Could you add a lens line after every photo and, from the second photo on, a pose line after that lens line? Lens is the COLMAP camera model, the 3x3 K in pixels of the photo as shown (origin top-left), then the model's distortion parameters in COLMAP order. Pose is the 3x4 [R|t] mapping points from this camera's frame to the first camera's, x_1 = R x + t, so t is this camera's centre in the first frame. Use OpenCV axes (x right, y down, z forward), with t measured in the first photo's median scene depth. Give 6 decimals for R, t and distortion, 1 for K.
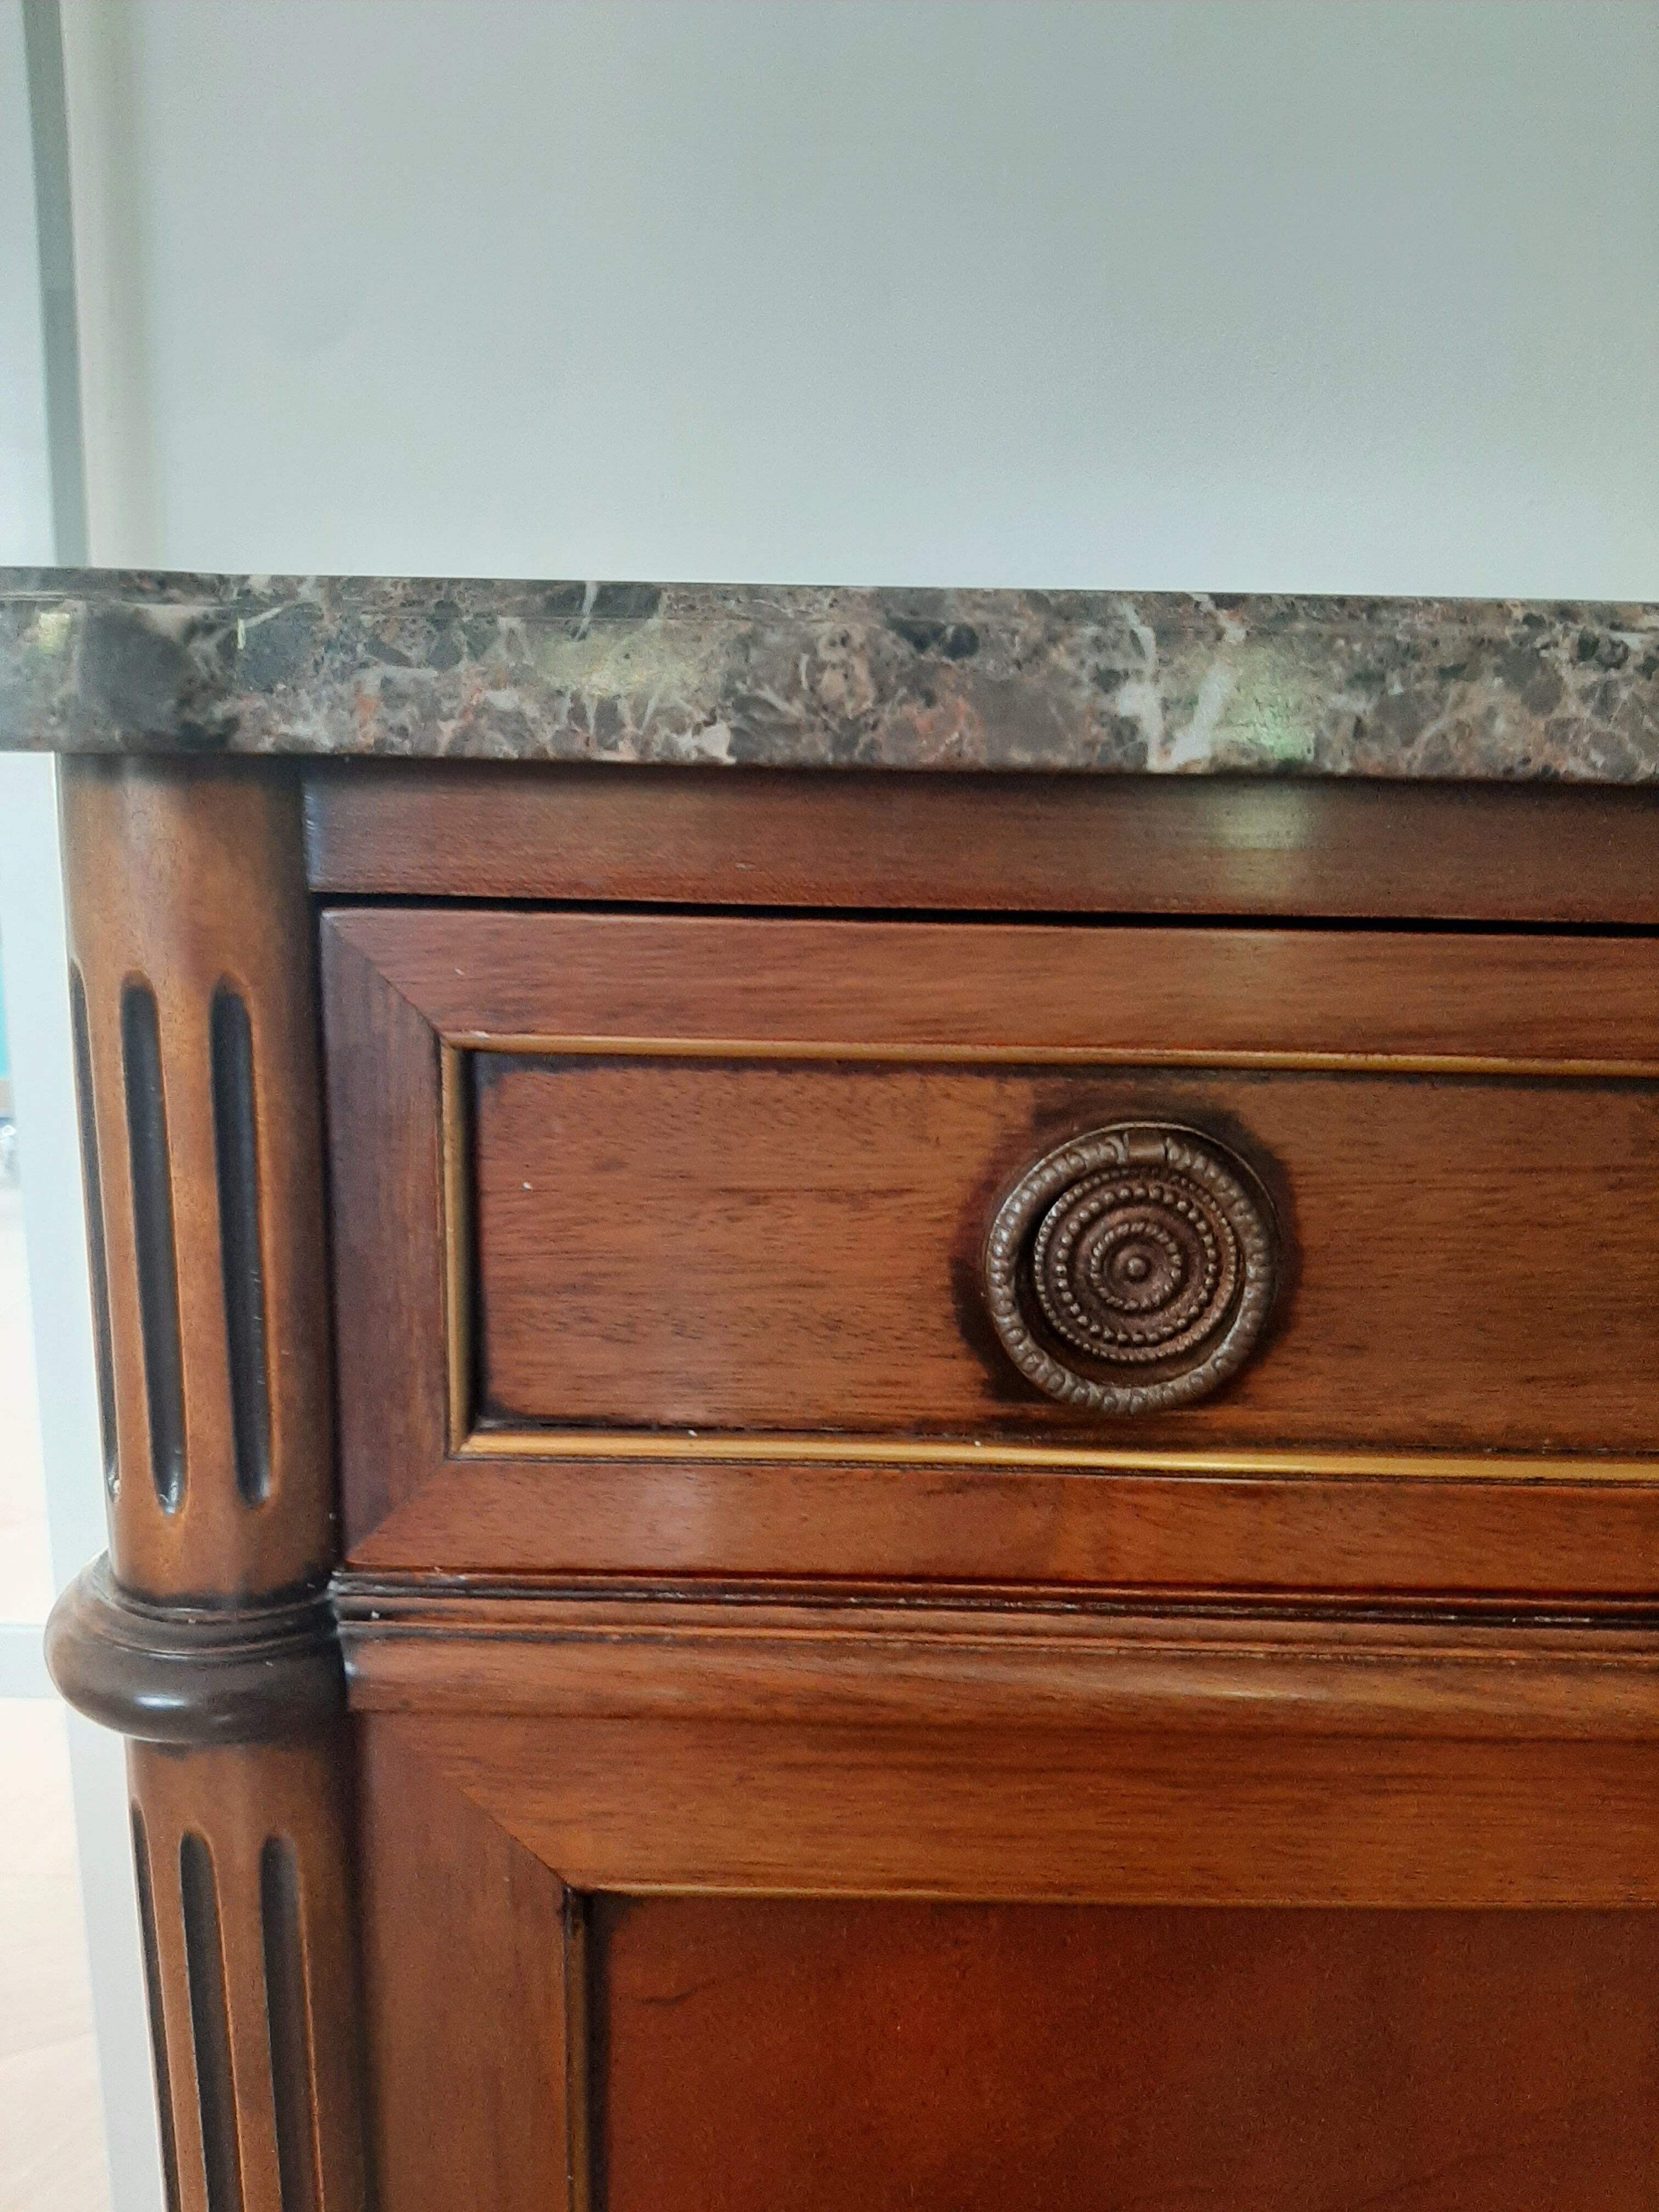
lens RADIAL K [[1689.0, 0, 821.3], [0, 1689.0, 1100.7], [0, 0, 1]] dist [0.086125, -0.200105]
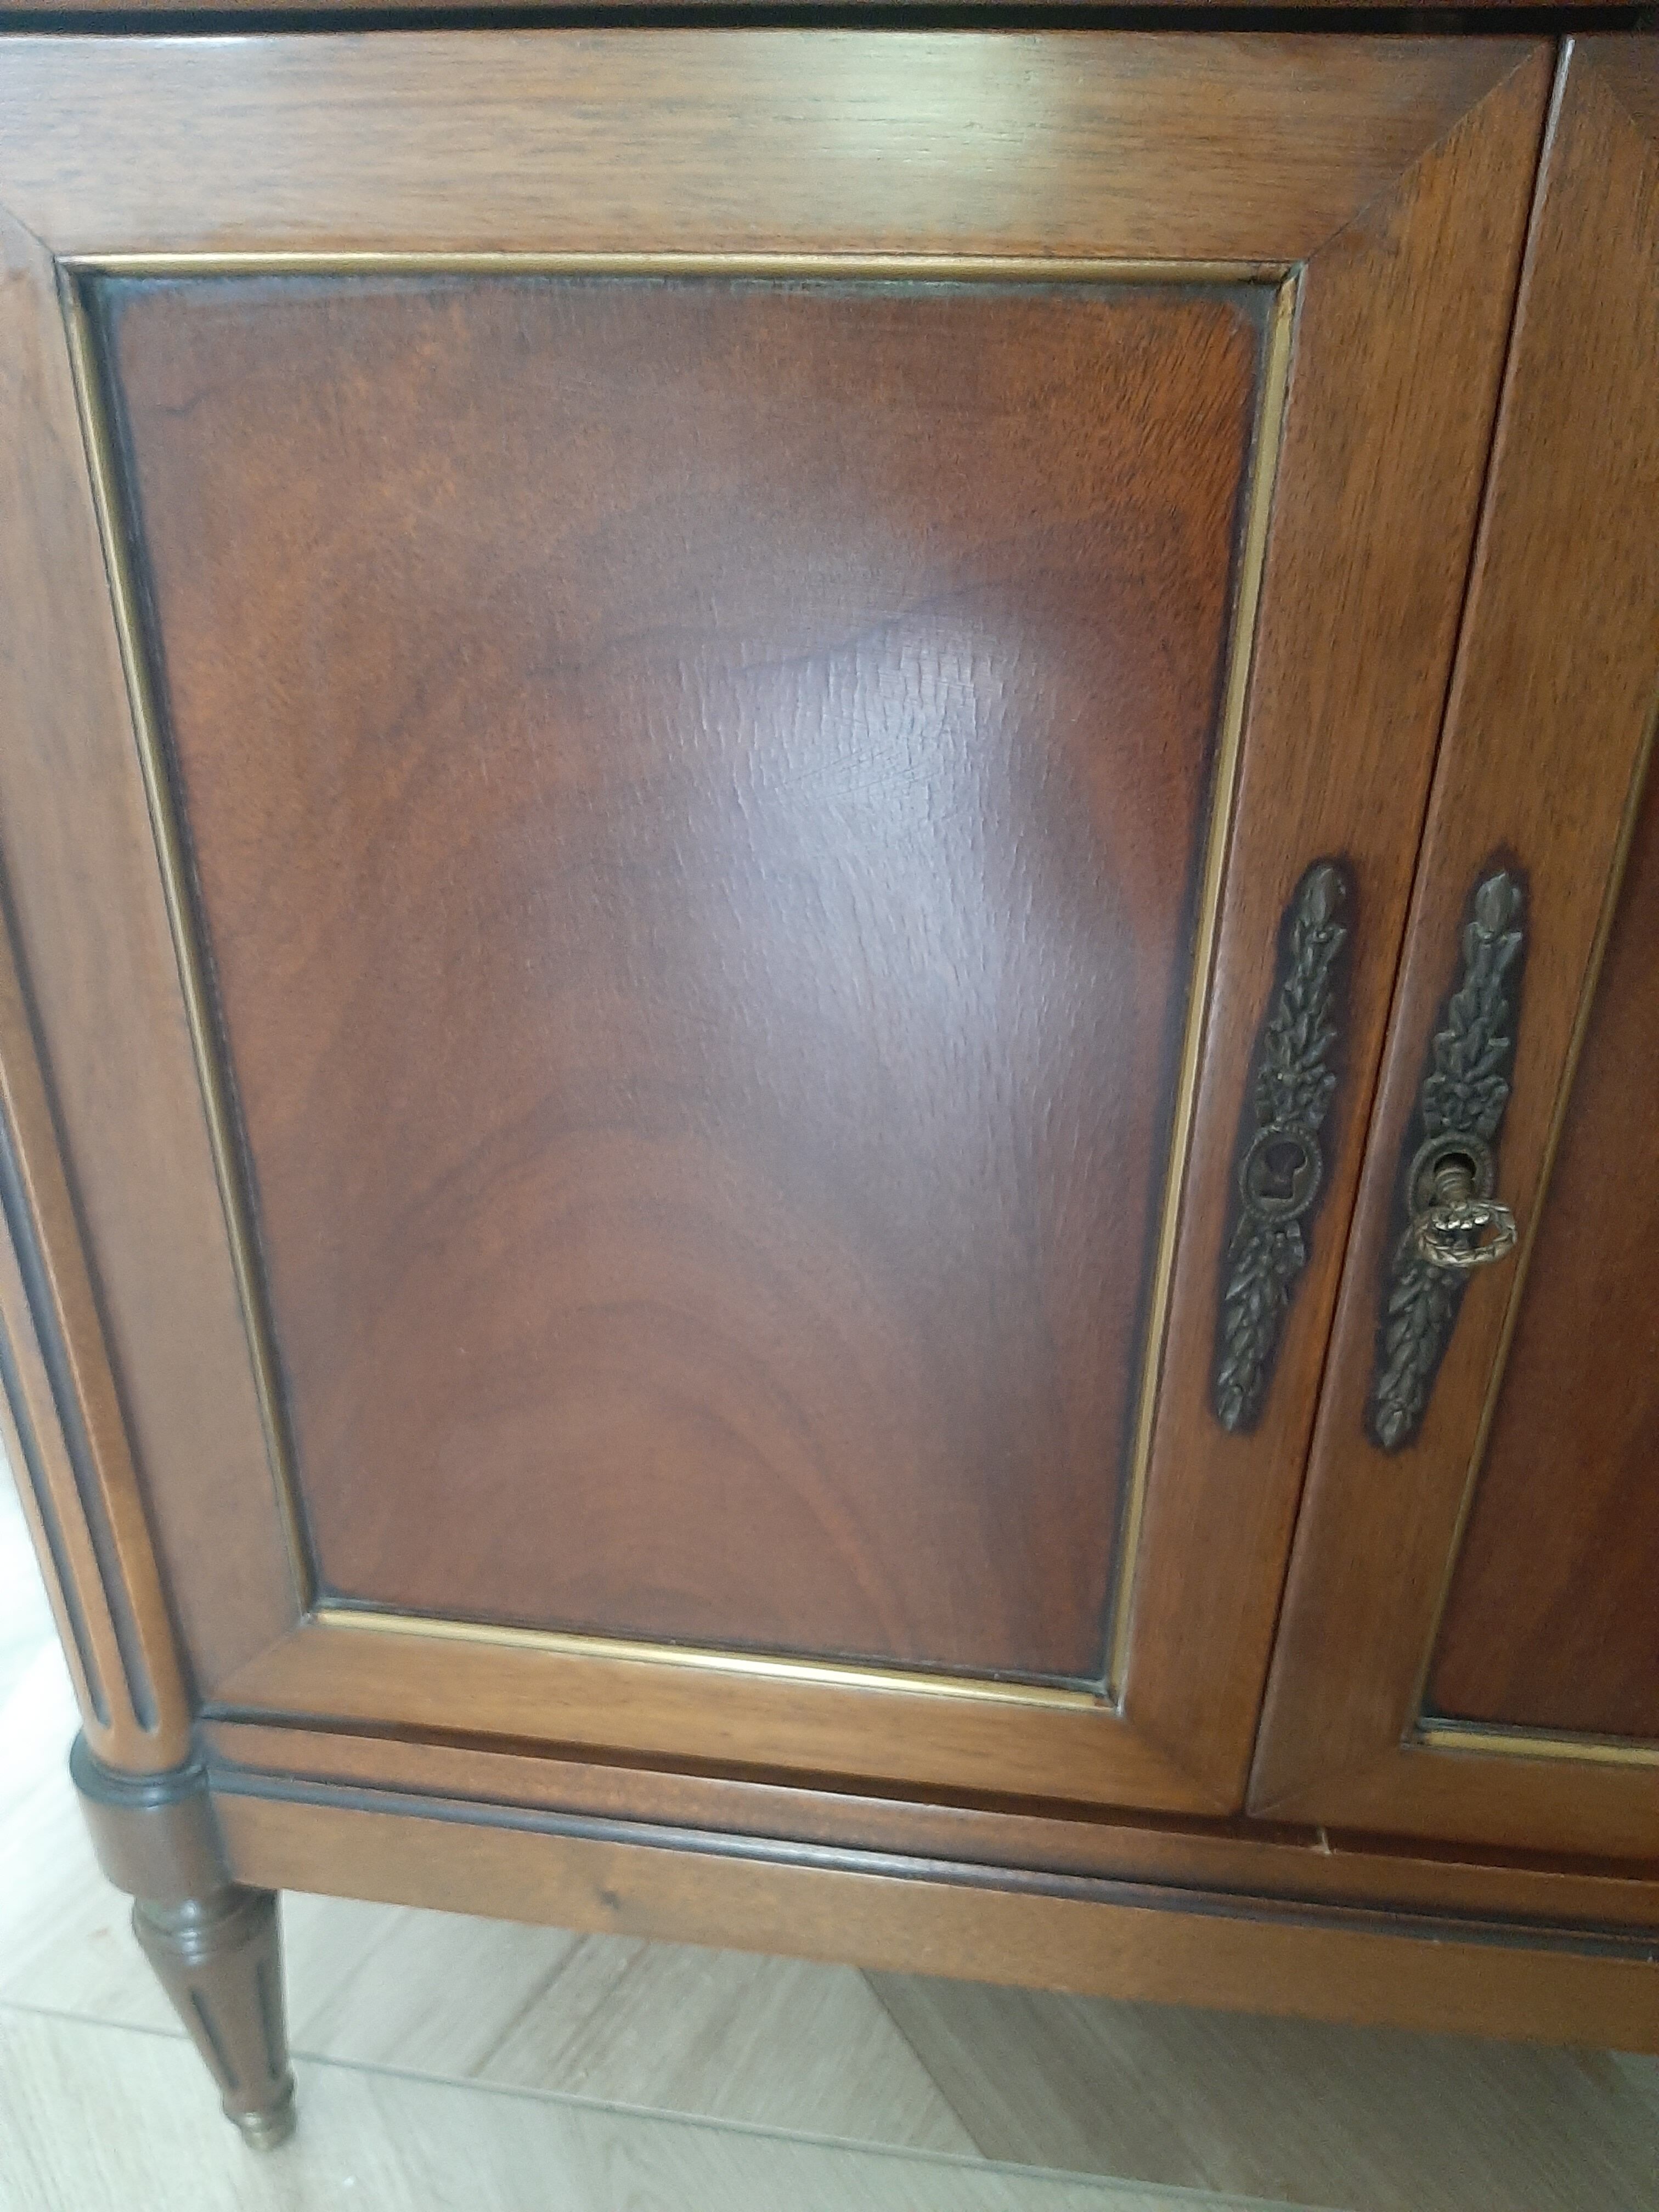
lens RADIAL K [[1769.0, 0, 803.4], [0, 1769.0, 1115.9], [0, 0, 1]] dist [0.025572, -0.099175]
pose [[0.990165, 0.047805, -0.131487, 0.540768], [-0.007785, 0.957183, 0.289379, 0.717978], [0.139691, -0.285510, 0.948141, -0.159581]]
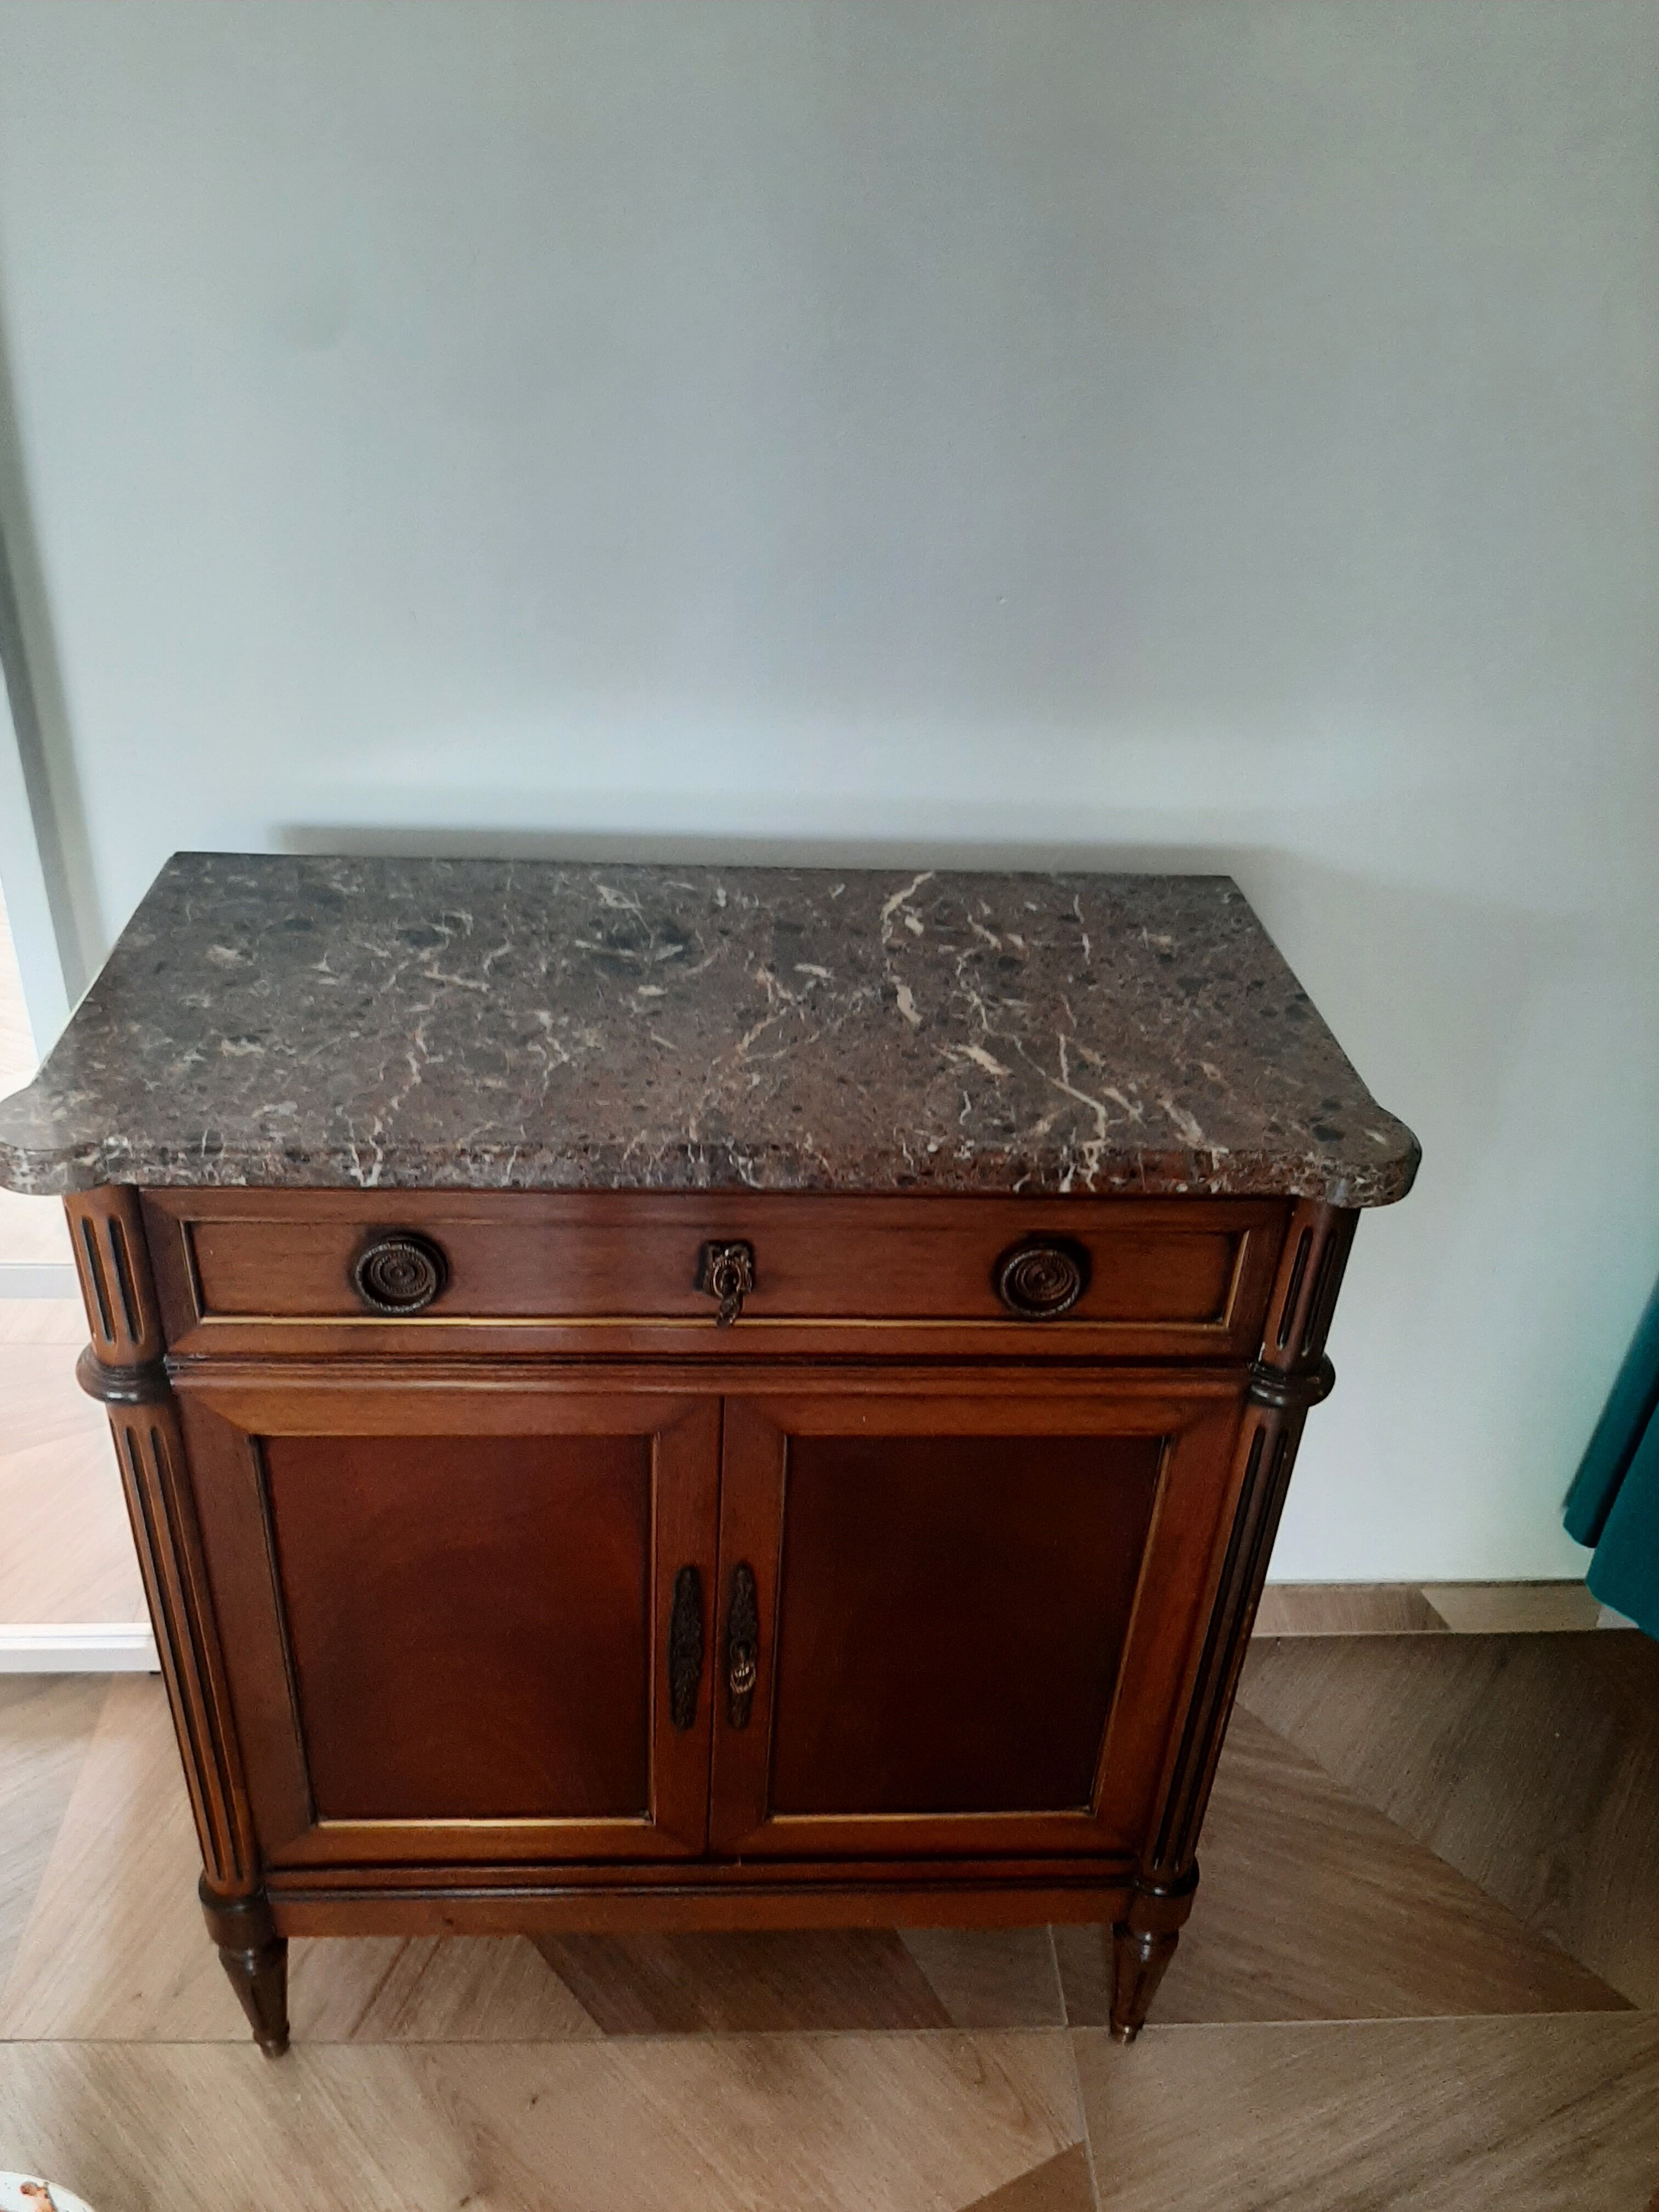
lens RADIAL K [[1732.9, 0, 828.1], [0, 1732.9, 1110.0], [0, 0, 1]] dist [0.082784, -0.182341]
pose [[0.997560, -0.005682, 0.069584, 0.784814], [-0.018009, 0.942012, 0.335096, -1.366324], [-0.067453, -0.335531, 0.939611, -2.167163]]
